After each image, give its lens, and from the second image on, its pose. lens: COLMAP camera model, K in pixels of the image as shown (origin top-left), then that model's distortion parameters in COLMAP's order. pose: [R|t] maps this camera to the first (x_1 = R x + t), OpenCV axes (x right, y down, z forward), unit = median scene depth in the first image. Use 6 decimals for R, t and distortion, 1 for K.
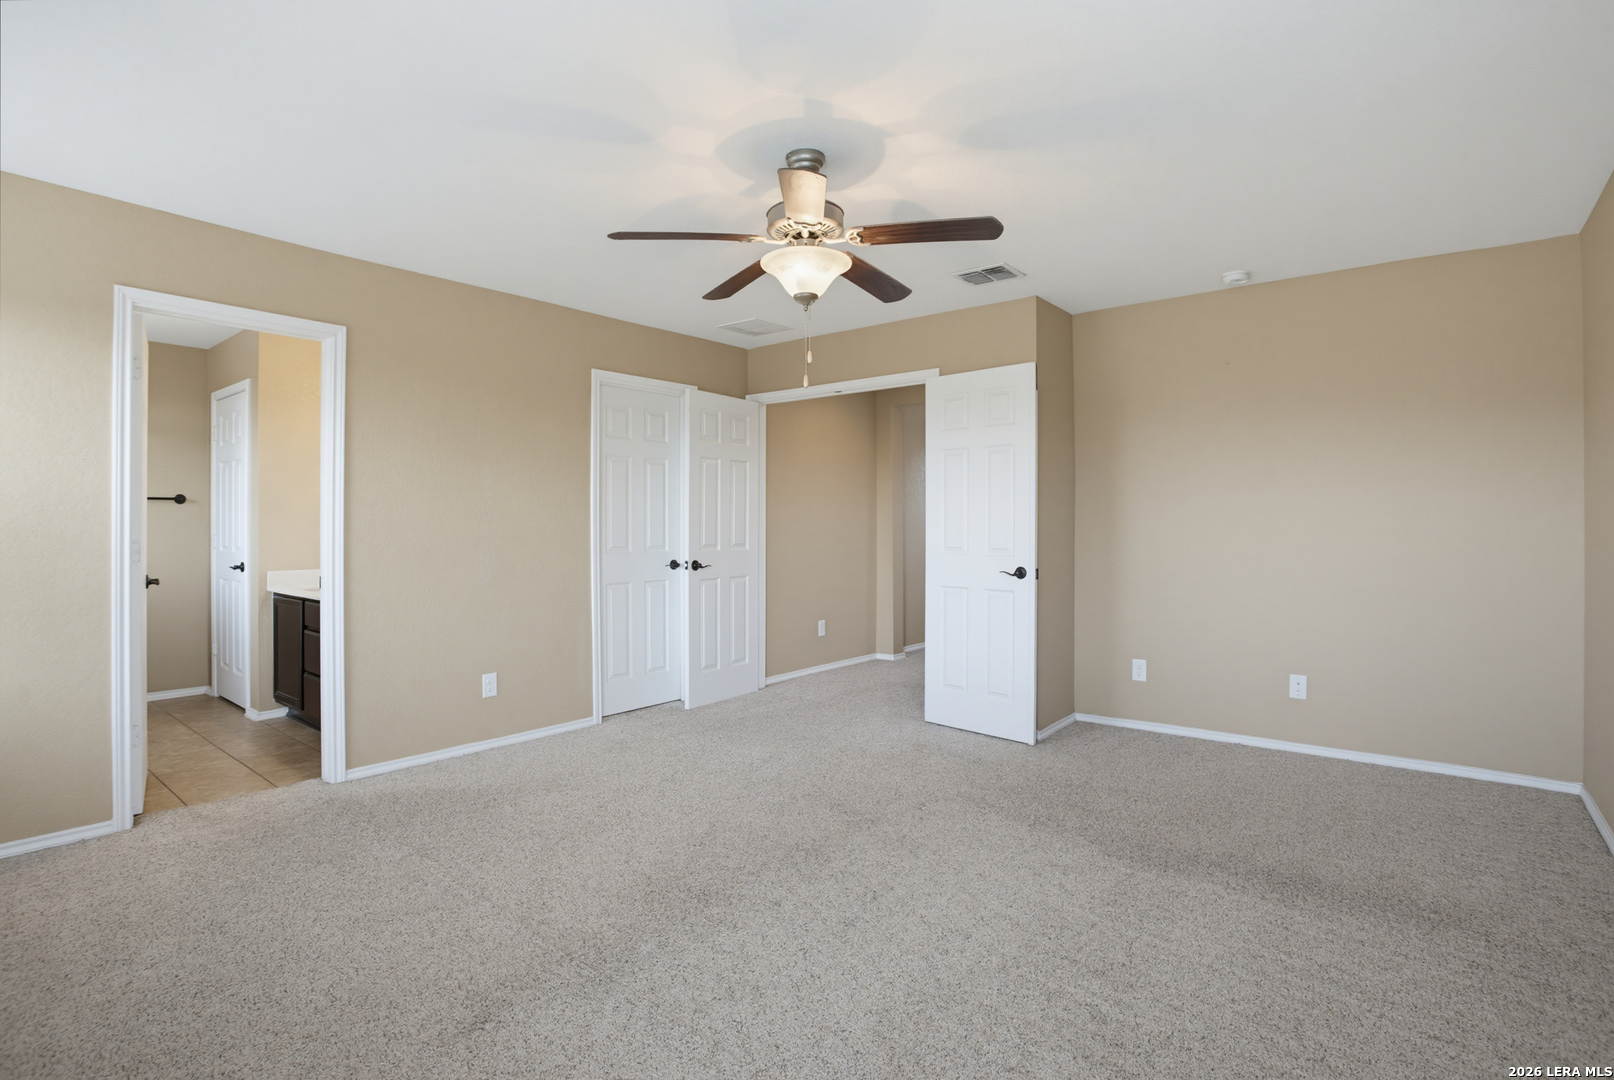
lens RADIAL K [[798.2, 0, 817.4], [0, 798.2, 535.1], [0, 0, 1]] dist [-0.071677, 0.026009]
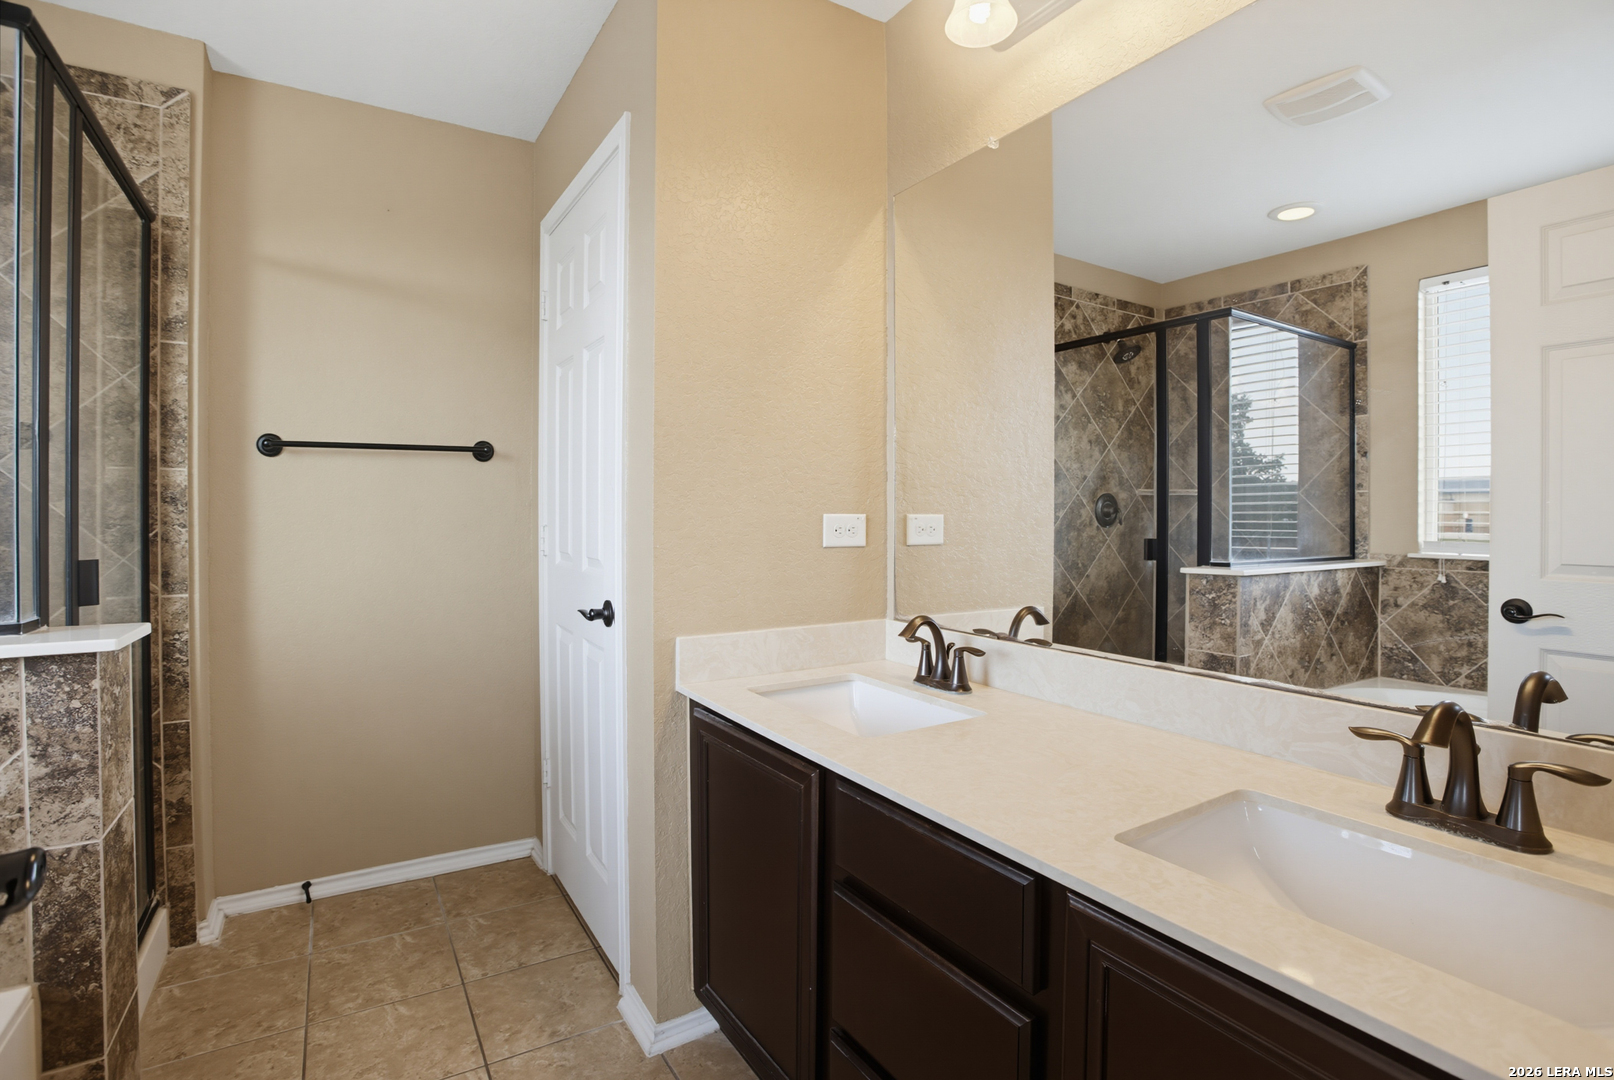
lens RADIAL K [[798.2, 0, 809.9], [0, 798.2, 528.8], [0, 0, 1]] dist [-0.071677, 0.026009]
pose [[0.942472, 0.007629, -0.334198, -0.481454], [-0.003149, 0.999898, 0.013944, -0.006475], [0.334270, -0.012090, 0.942400, 0.615066]]
